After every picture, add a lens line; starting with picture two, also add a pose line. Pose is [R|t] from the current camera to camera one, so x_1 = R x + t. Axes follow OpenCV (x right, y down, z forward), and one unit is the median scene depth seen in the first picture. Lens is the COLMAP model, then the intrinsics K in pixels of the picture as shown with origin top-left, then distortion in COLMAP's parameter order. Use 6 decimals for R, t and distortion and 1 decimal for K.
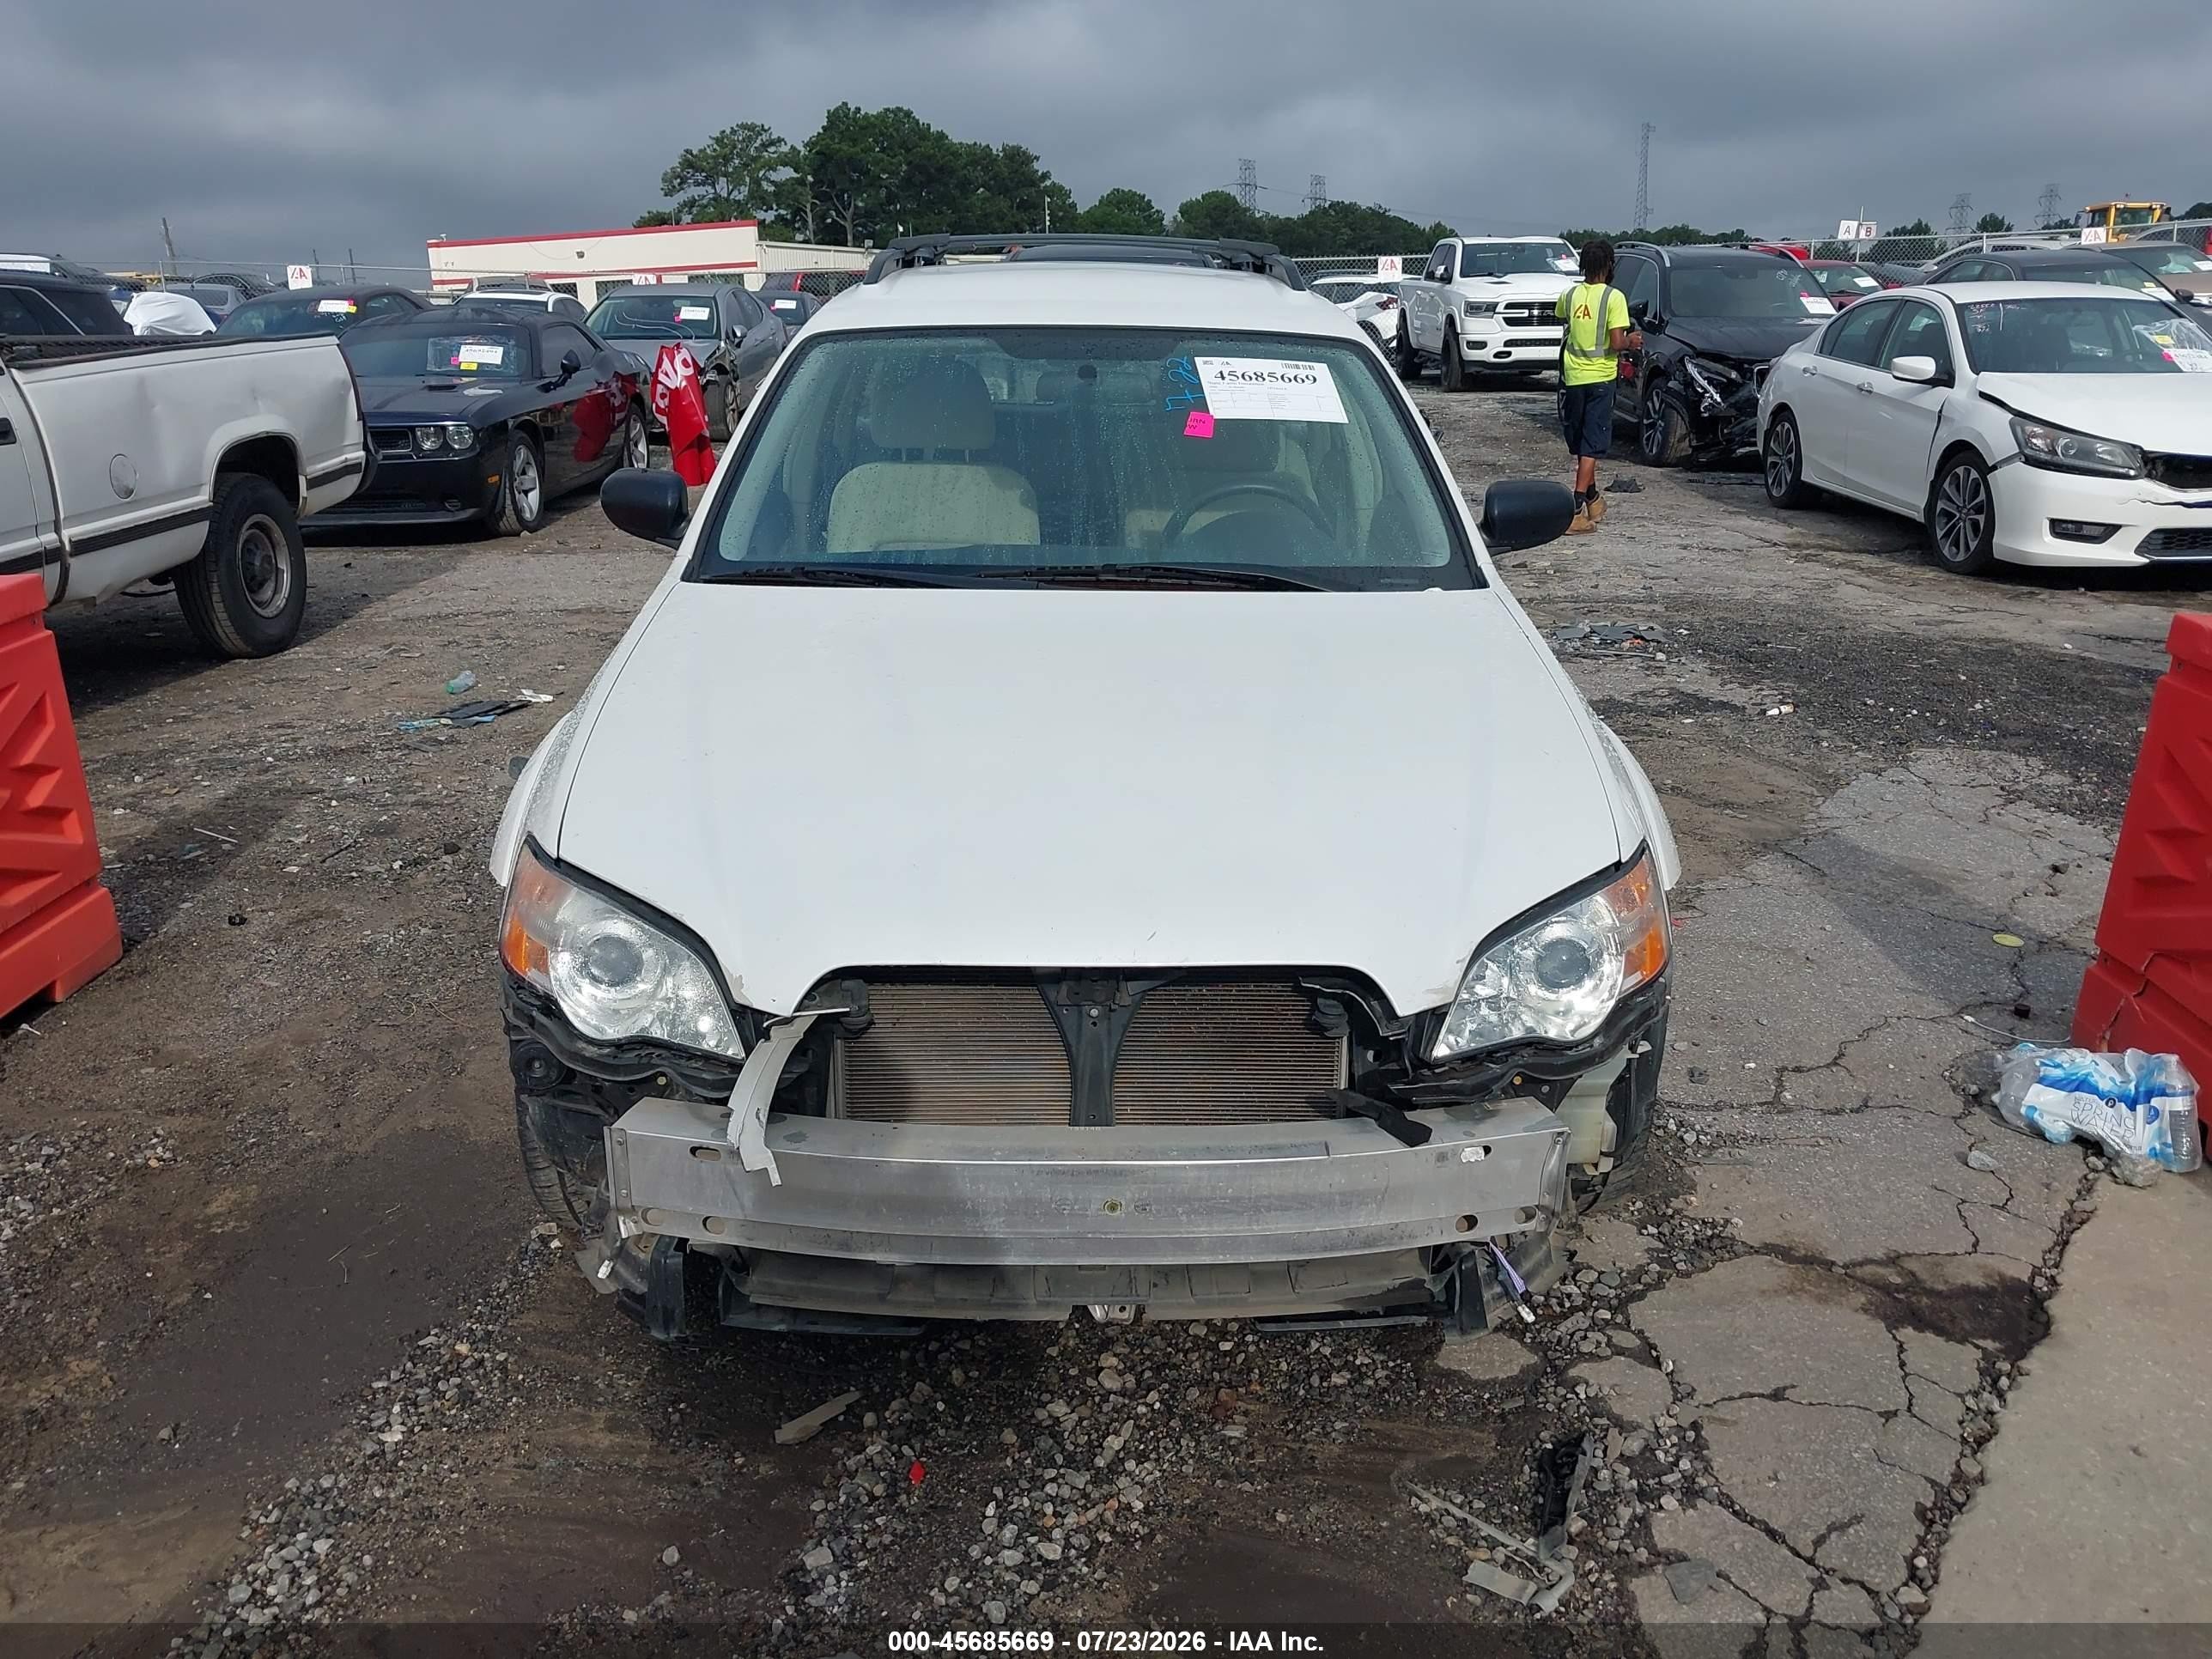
lens RADIAL K [[1804.5, 0, 1104.4], [0, 1804.5, 727.3], [0, 0, 1]] dist [-0.036074, 0.069366]
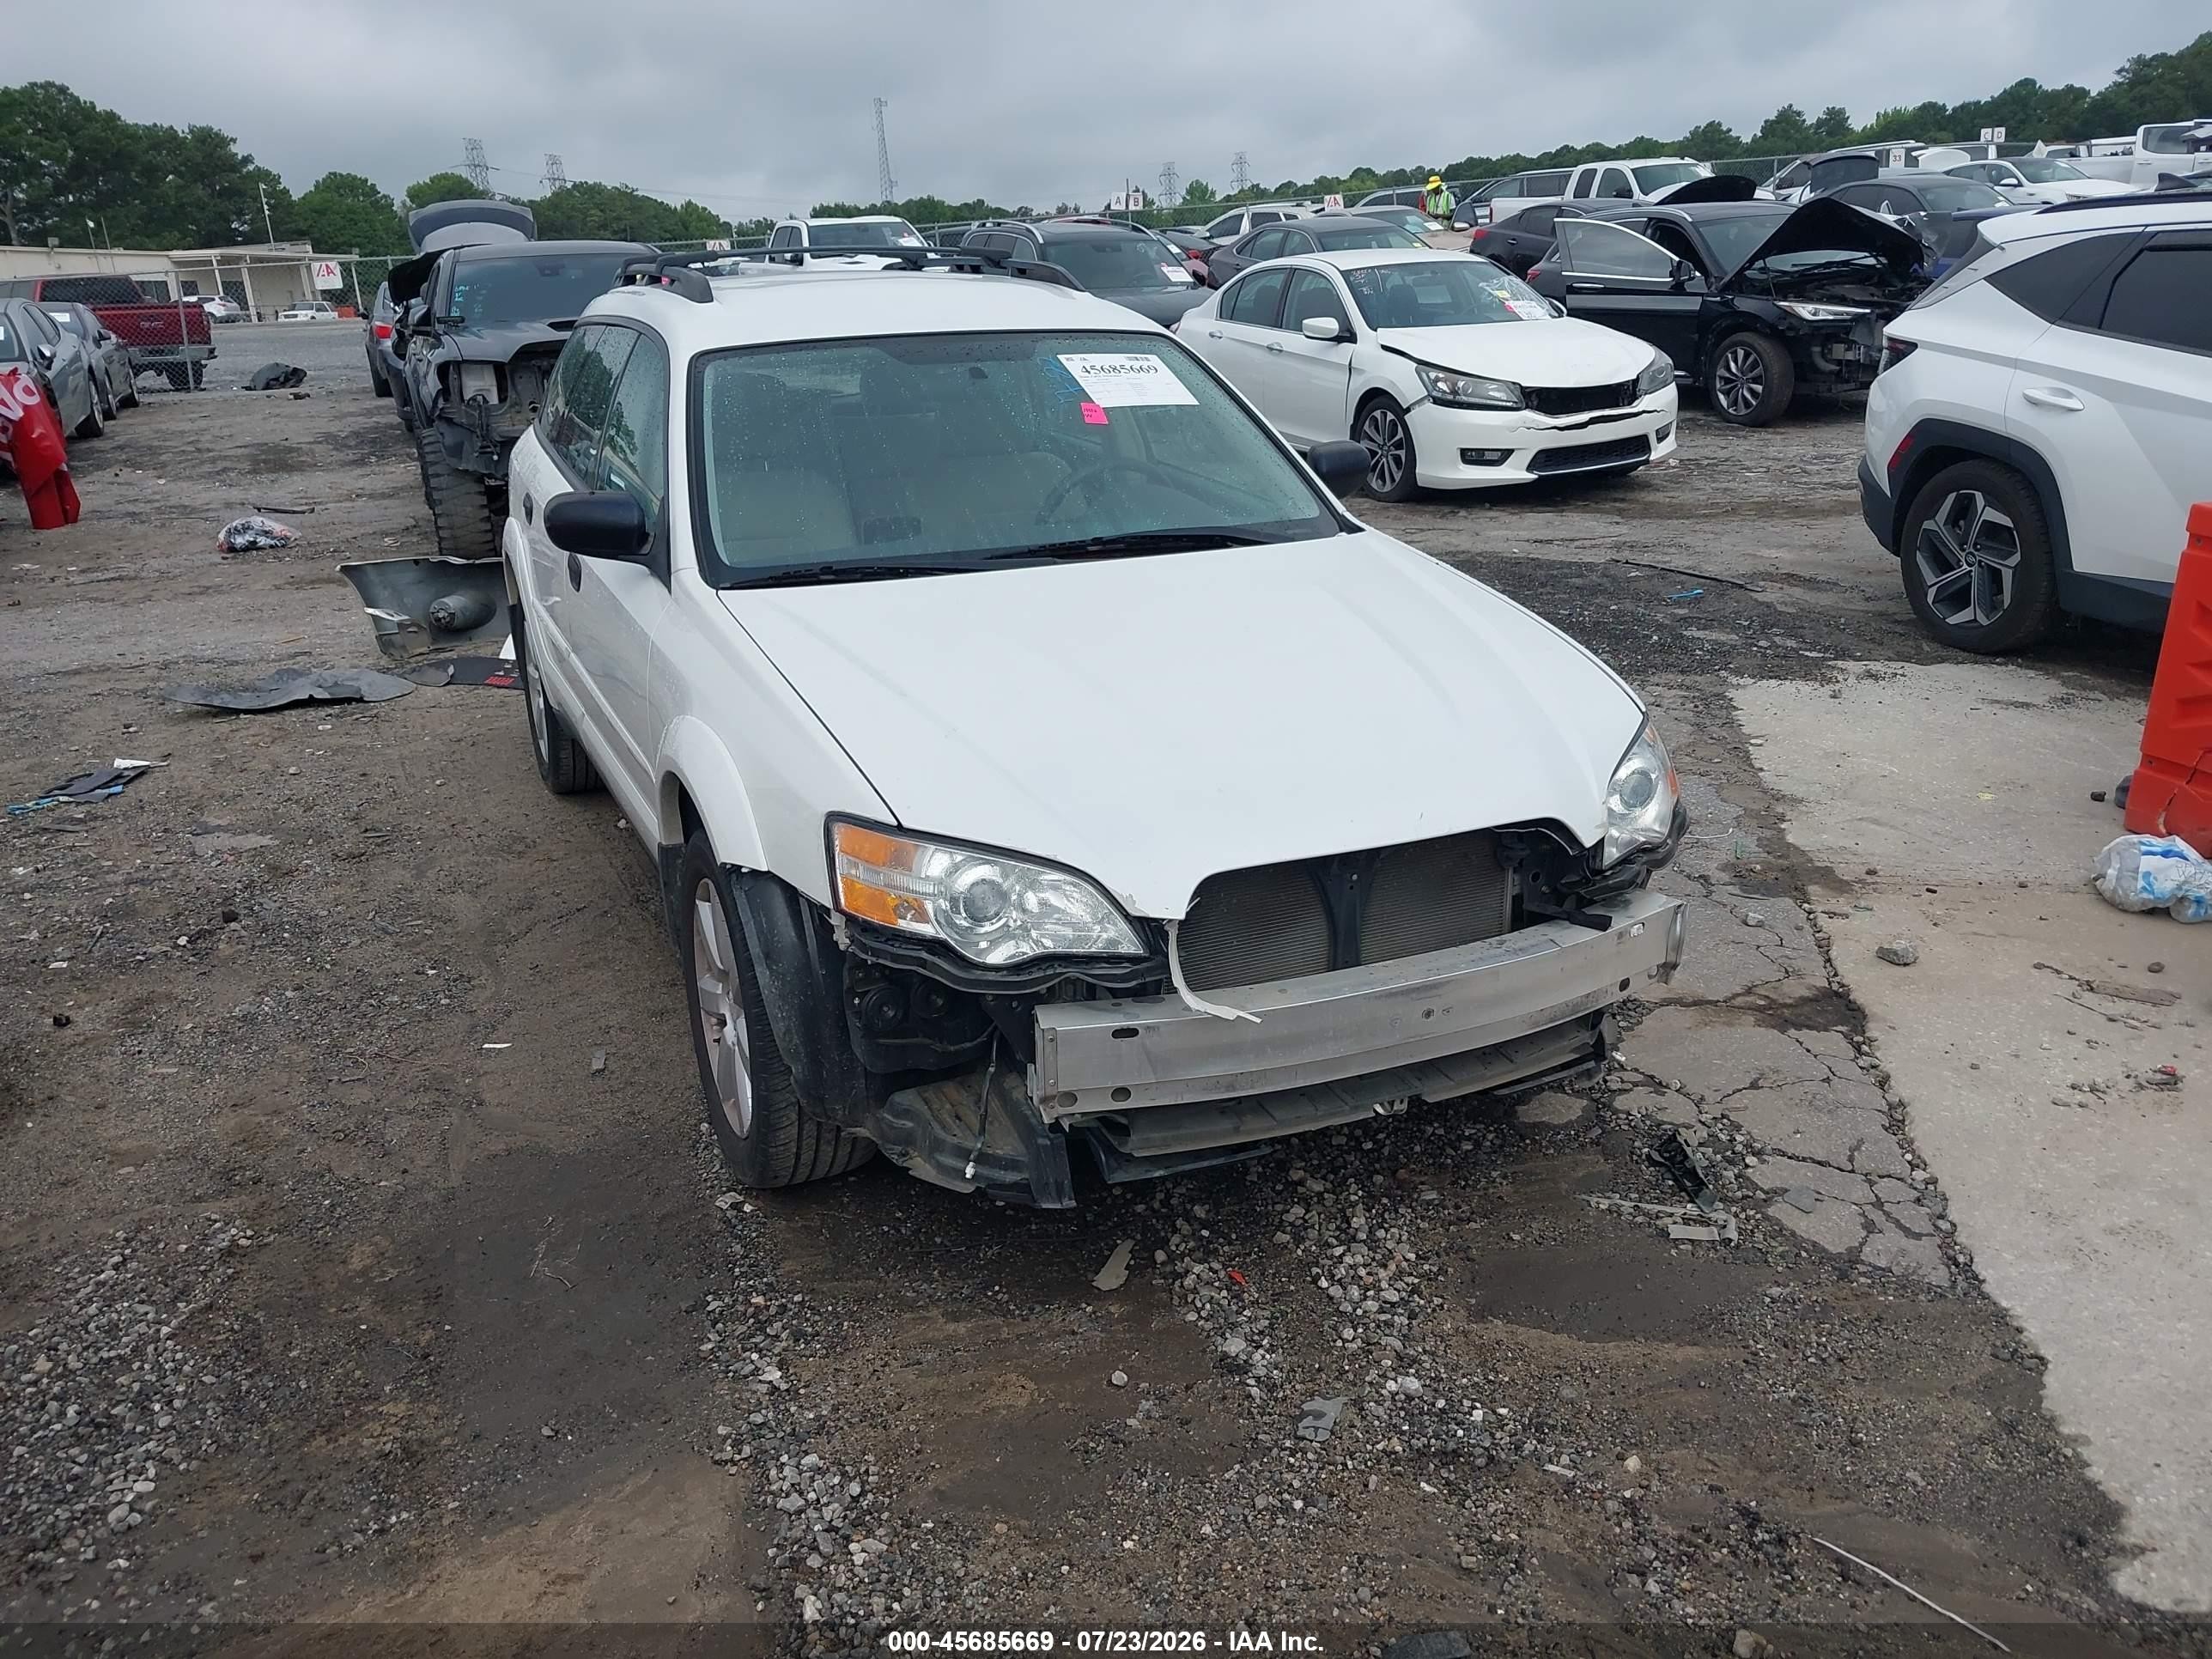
lens RADIAL K [[1807.3, 0, 1095.7], [0, 1807.3, 741.9], [0, 0, 1]] dist [0.066286, -0.163017]
pose [[0.920501, -0.132628, 0.367543, -0.171034], [0.126279, 0.991131, 0.041388, -0.003039], [-0.369773, 0.008315, 0.929085, -0.033013]]
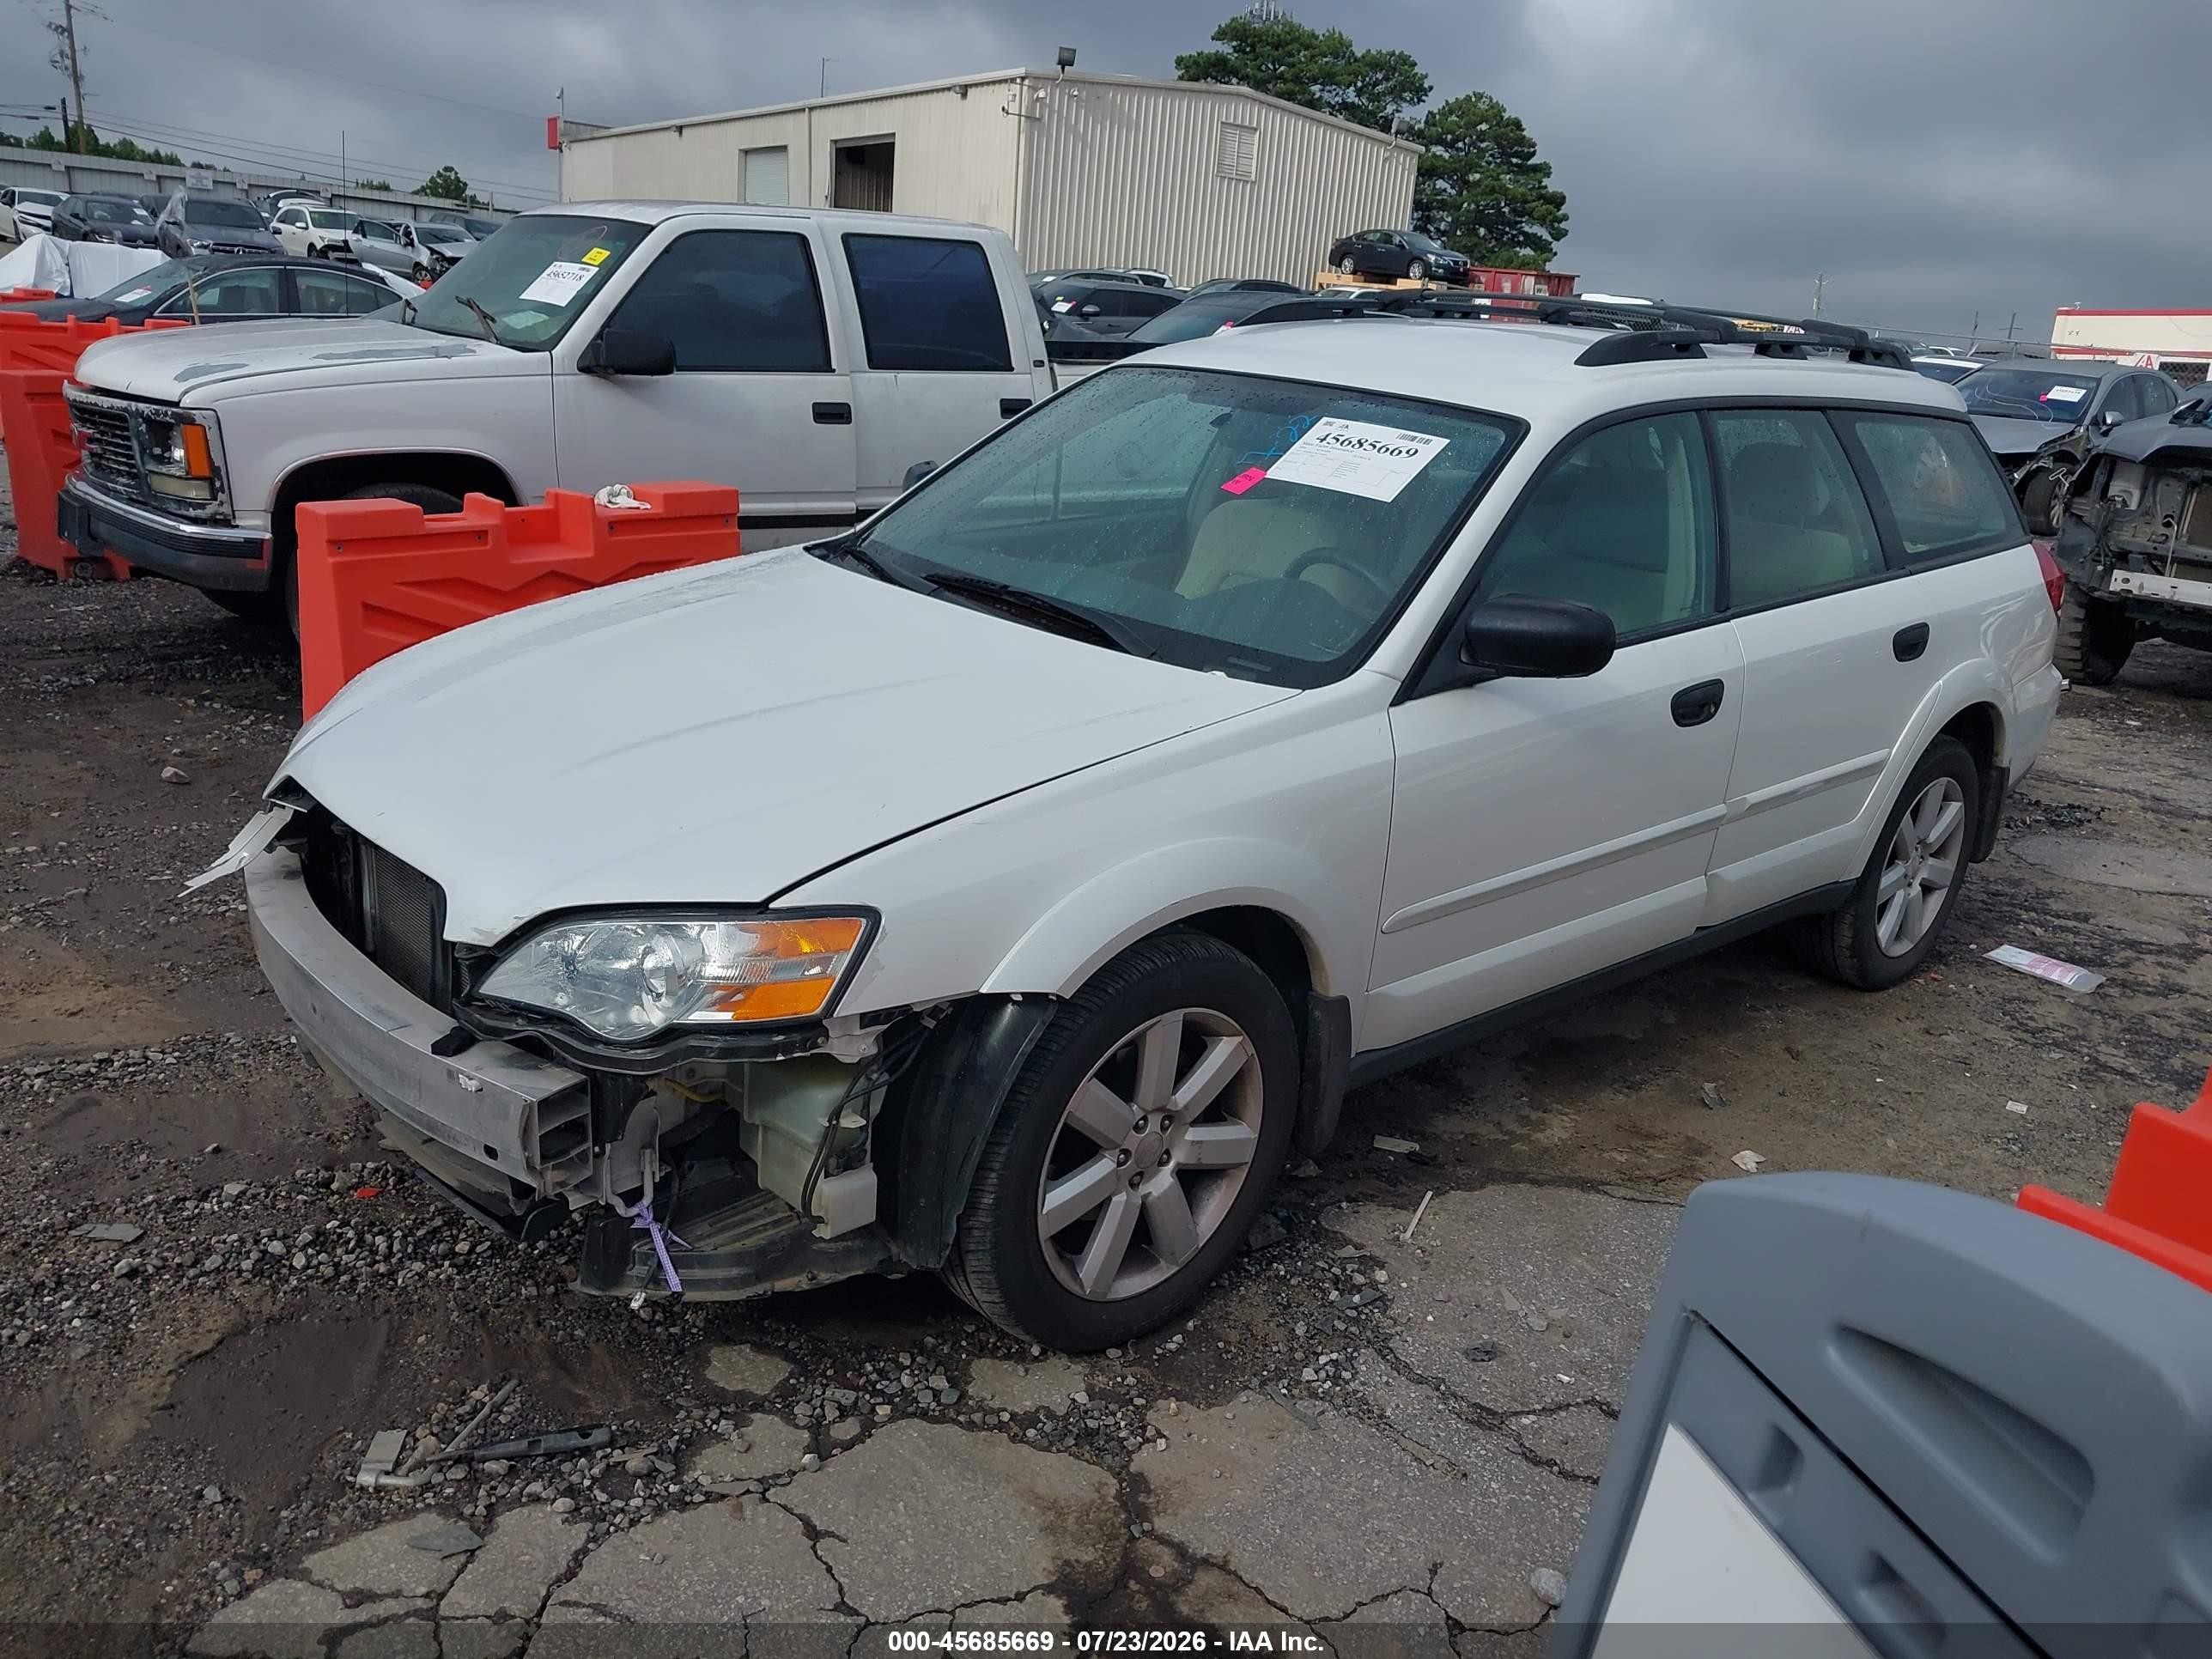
lens RADIAL K [[1763.0, 0, 1098.1], [0, 1763.0, 767.7], [0, 0, 1]] dist [0.087324, -0.134517]
pose [[0.653105, 0.238312, -0.718791, 0.309906], [-0.244935, 0.964648, 0.097272, -0.039319], [0.716561, 0.112528, 0.688387, 0.129117]]
